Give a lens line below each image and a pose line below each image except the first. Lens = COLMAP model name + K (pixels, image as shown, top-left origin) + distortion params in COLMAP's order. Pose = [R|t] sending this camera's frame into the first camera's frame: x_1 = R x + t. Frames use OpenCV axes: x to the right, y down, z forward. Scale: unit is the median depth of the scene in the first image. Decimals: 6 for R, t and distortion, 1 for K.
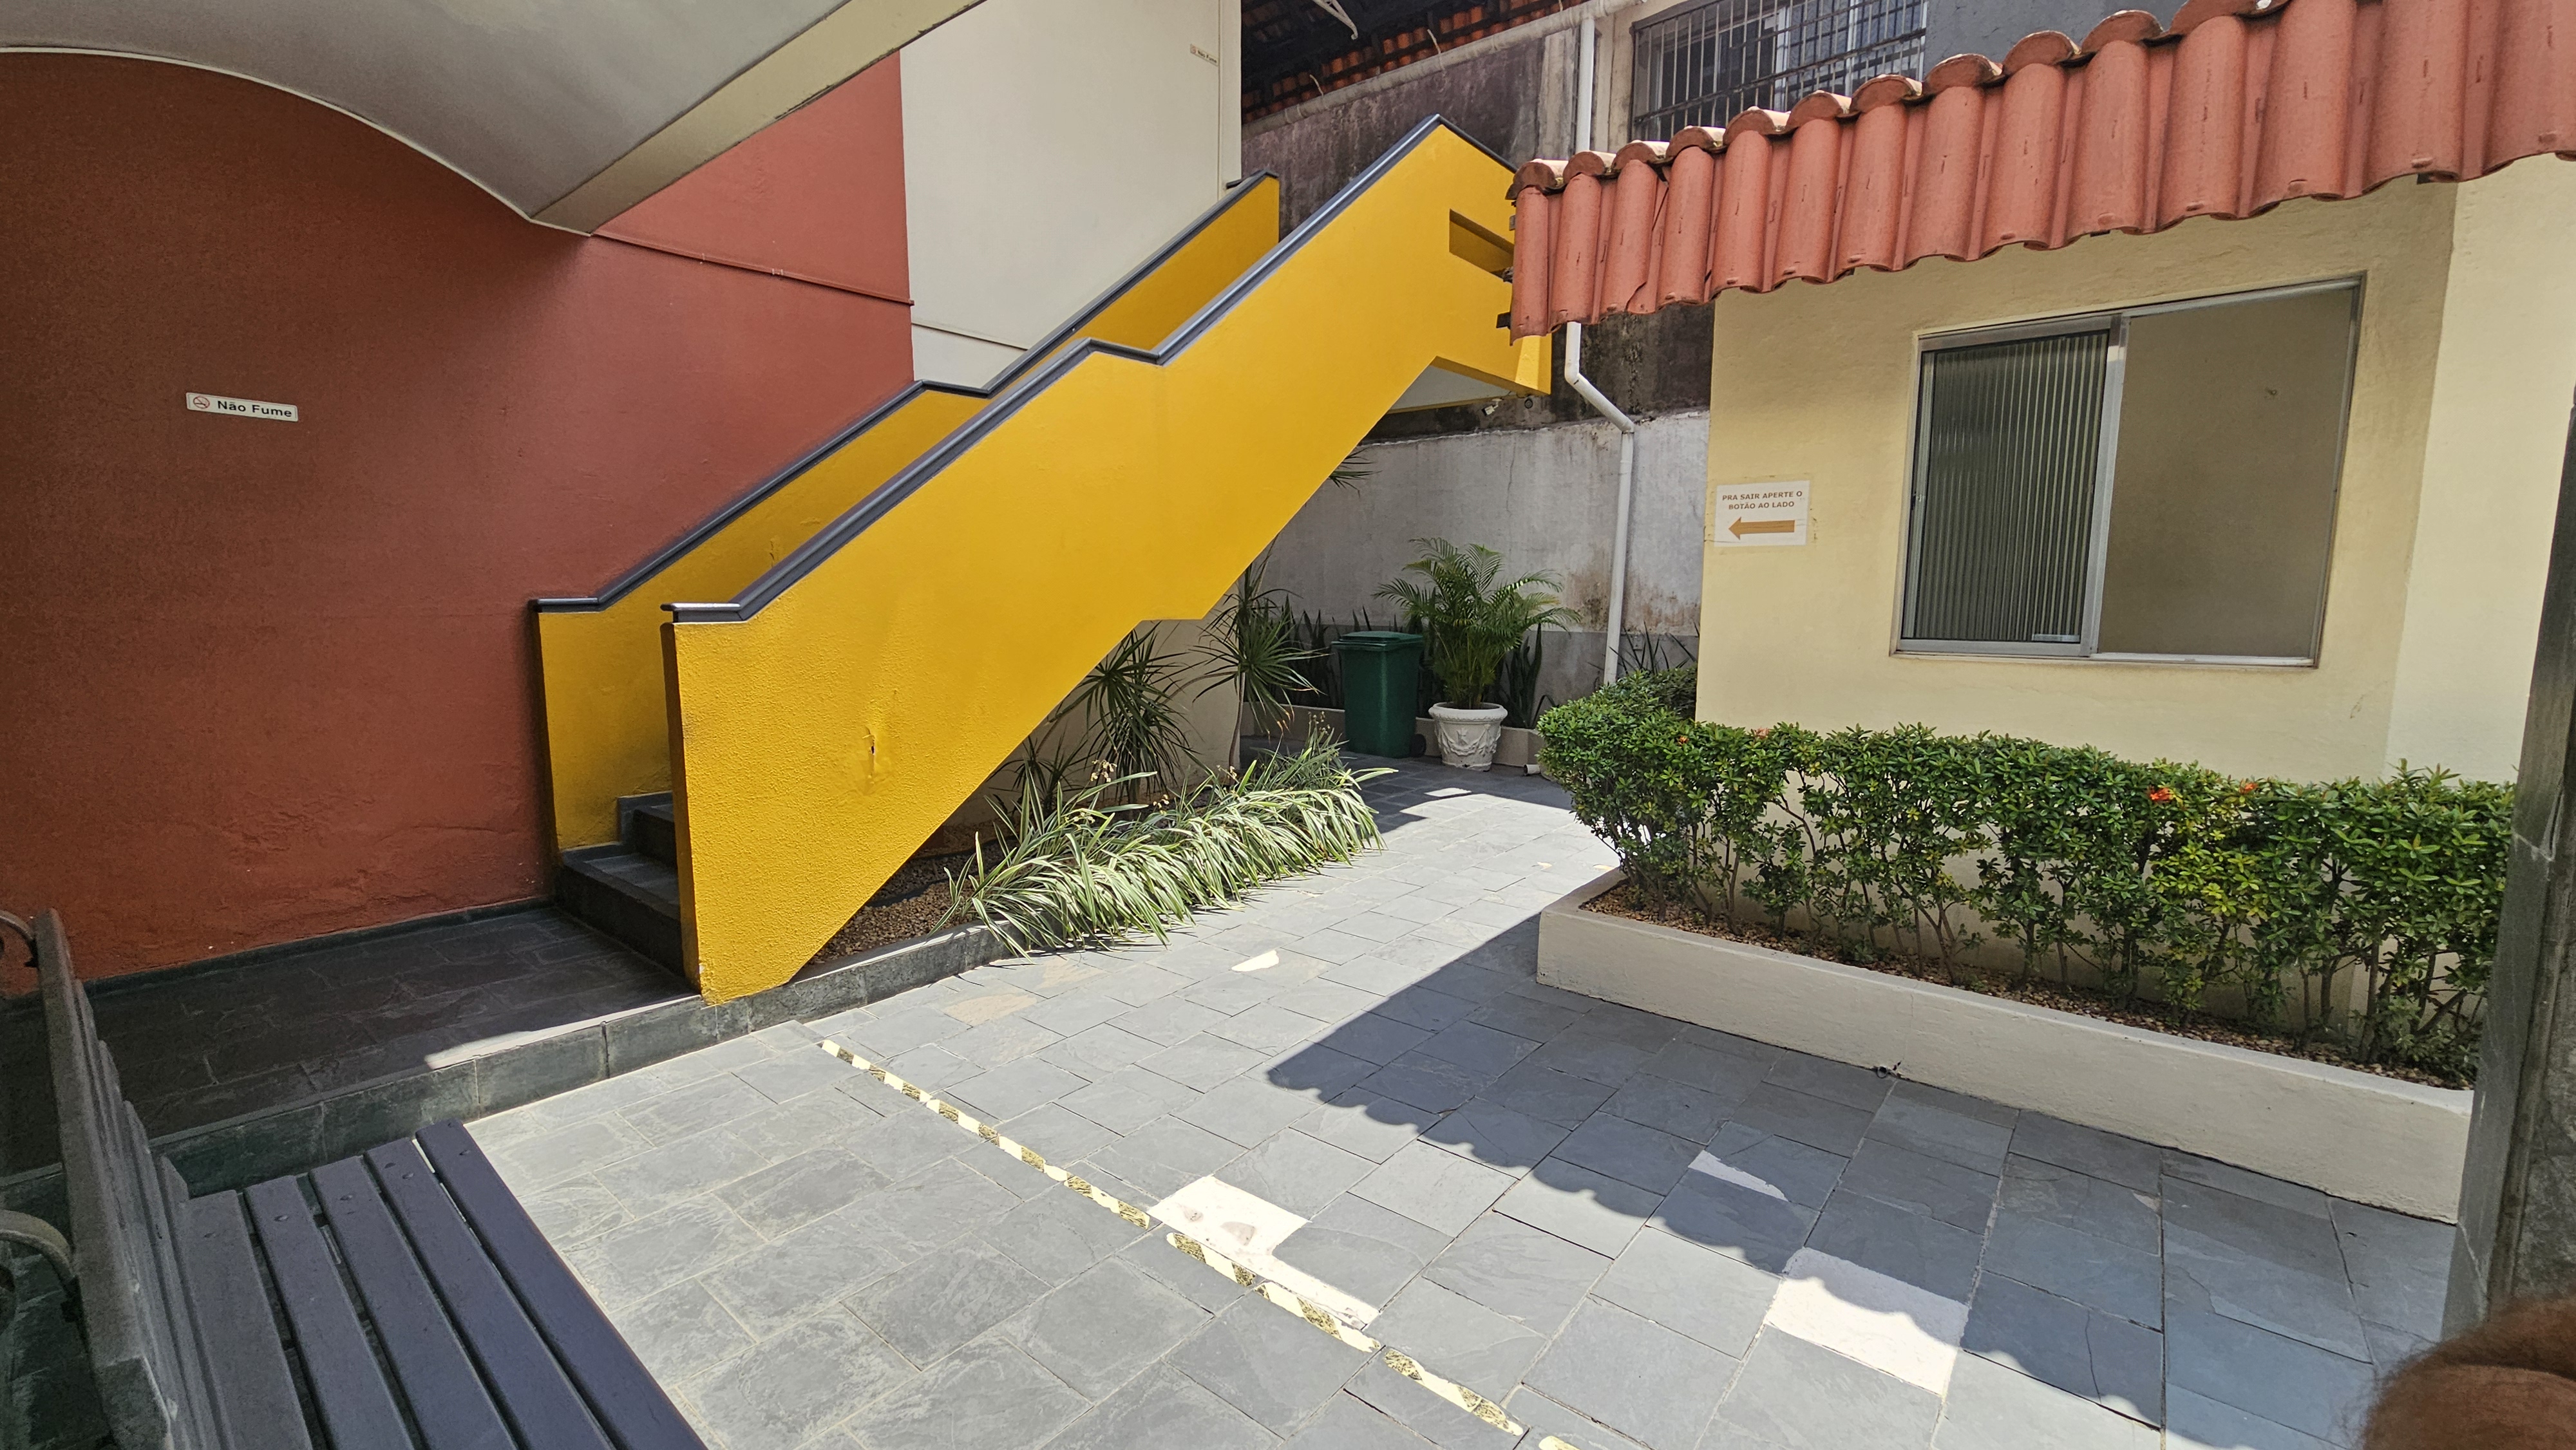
lens RADIAL K [[1060.2, 0, 1298.5], [0, 1060.2, 721.7], [0, 0, 1]] dist [-0.001310, -0.000182]
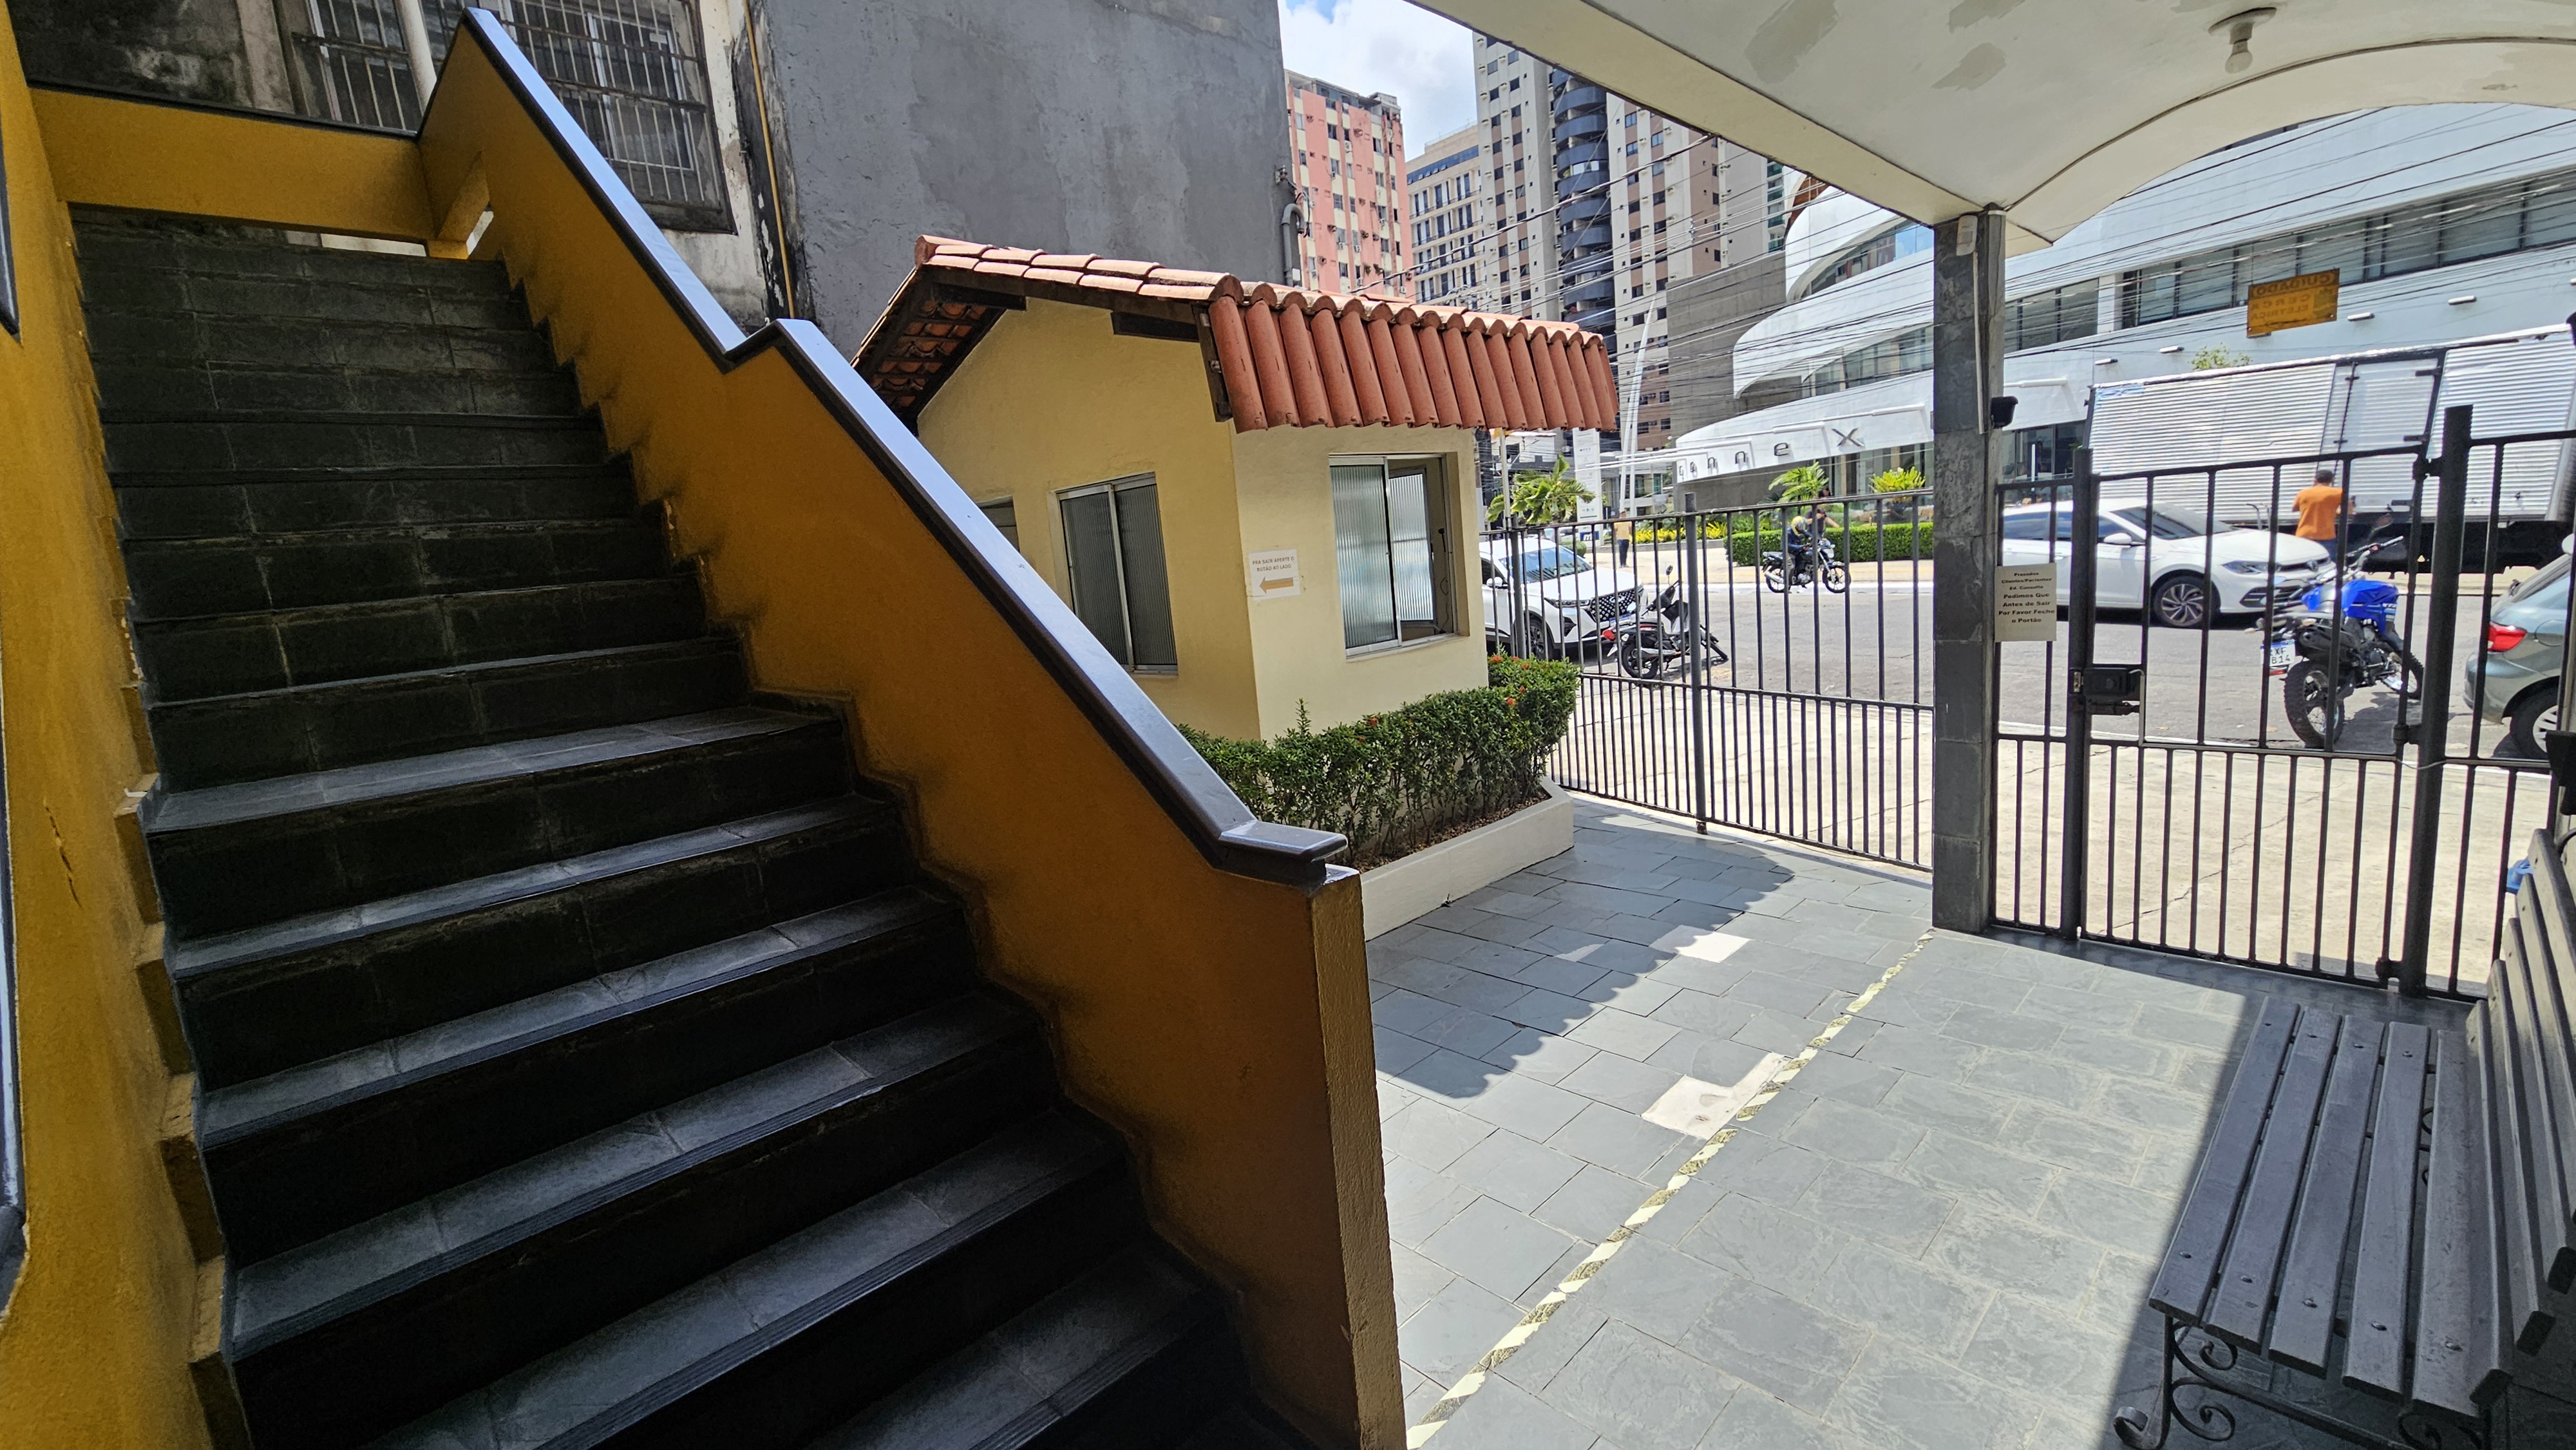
lens RADIAL K [[1060.2, 0, 1298.5], [0, 1060.2, 721.7], [0, 0, 1]] dist [-0.001310, -0.000182]
pose [[0.119243, -0.171333, 0.977971, -1.314212], [0.214182, 0.966246, 0.143164, -0.290074], [-0.969488, 0.192392, 0.151914, 1.157718]]
